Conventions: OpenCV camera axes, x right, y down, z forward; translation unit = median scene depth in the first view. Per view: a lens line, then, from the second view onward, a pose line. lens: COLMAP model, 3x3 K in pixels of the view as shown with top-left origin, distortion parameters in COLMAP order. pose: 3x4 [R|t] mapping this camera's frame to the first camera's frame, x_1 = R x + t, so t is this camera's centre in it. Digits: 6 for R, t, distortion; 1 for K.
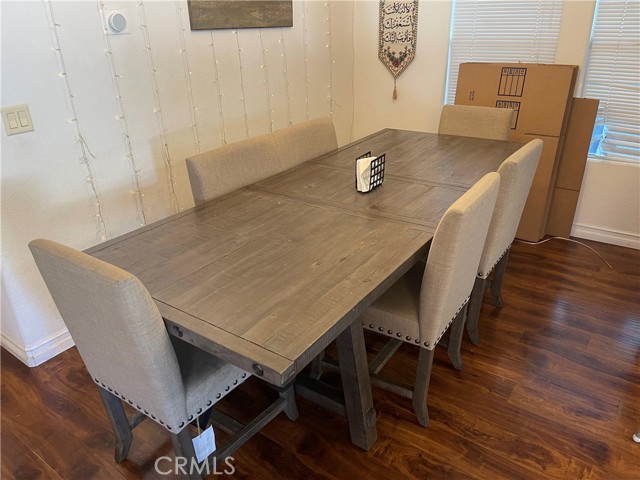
lens RADIAL K [[492.2, 0, 320.0], [0, 492.2, 240.0], [0, 0, 1]] dist [0.030357, -0.006354]
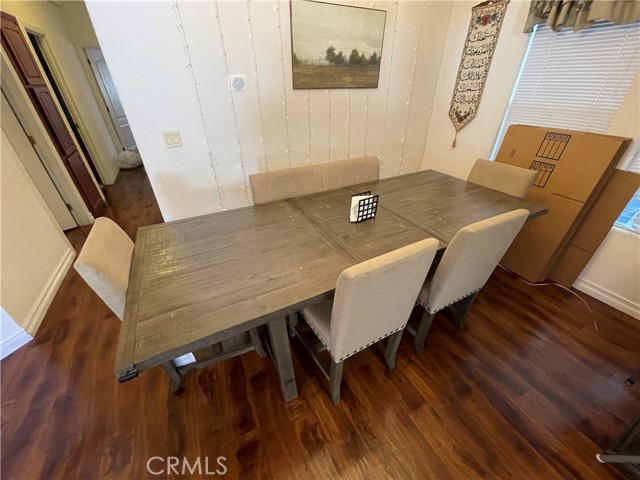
lens RADIAL K [[258.4, 0, 320.0], [0, 258.4, 240.0], [0, 0, 1]] dist [-0.002332, 0.000280]
pose [[0.883599, 0.259303, -0.389891, 0.222920], [-0.206627, 0.963134, 0.172272, -0.113683], [0.420188, -0.071657, 0.904603, 0.247180]]
